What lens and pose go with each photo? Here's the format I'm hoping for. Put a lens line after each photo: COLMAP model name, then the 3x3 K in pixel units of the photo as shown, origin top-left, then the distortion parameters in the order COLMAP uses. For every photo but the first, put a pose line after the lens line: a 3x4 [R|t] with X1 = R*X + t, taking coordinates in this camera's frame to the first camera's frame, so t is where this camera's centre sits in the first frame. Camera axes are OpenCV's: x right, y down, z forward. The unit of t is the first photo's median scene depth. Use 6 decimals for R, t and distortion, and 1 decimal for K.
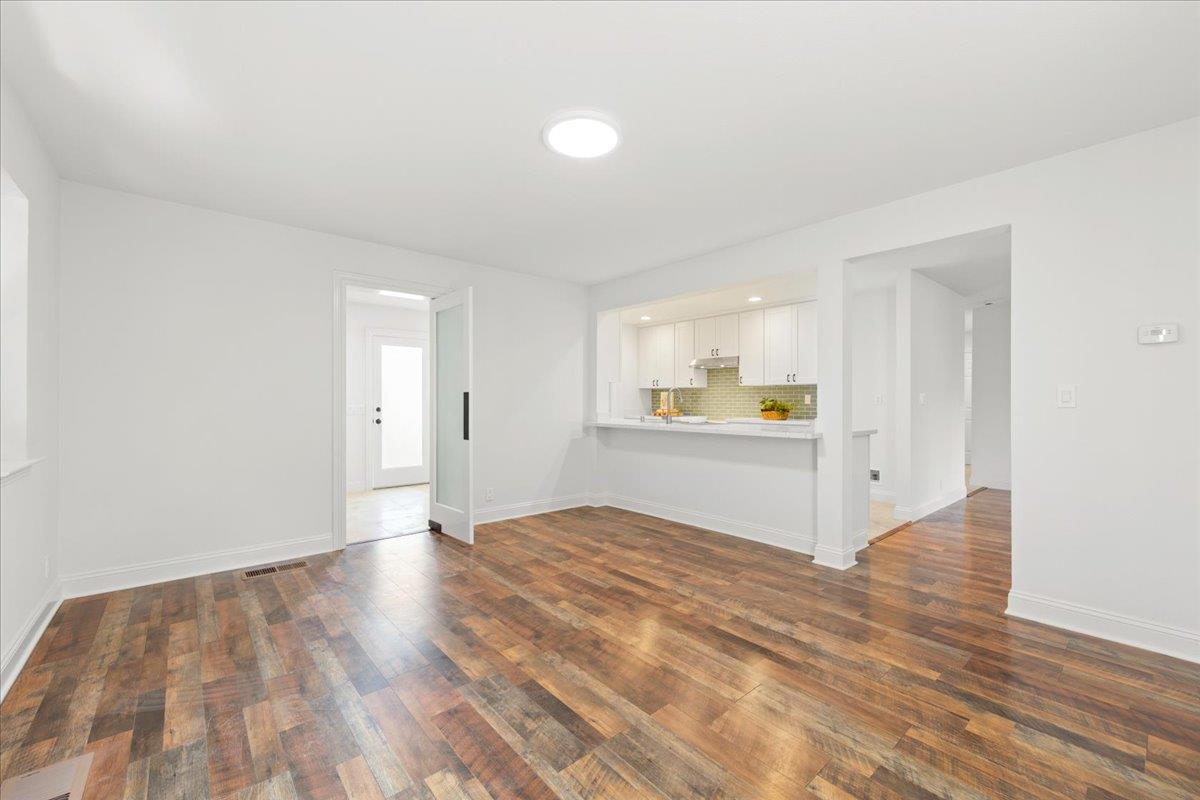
lens RADIAL K [[483.7, 0, 602.9], [0, 483.7, 402.2], [0, 0, 1]] dist [0.002127, 0.000145]
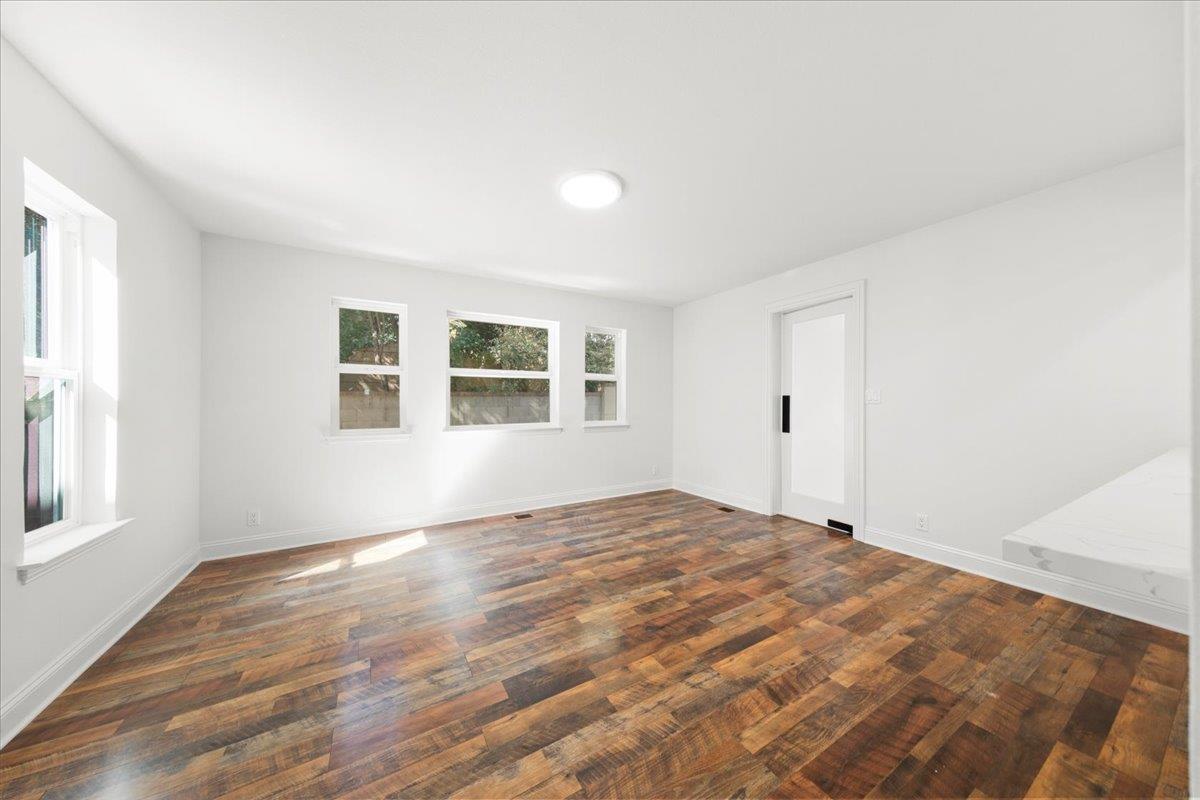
lens RADIAL K [[386.3, 0, 600.0], [0, 386.3, 400.0], [0, 0, 1]] dist [0.001627, 0.000044]
pose [[-0.180467, -0.007823, -0.983550, 0.570340], [0.001053, 0.999966, -0.008146, -0.000340], [0.983580, -0.002506, -0.180453, 0.739328]]
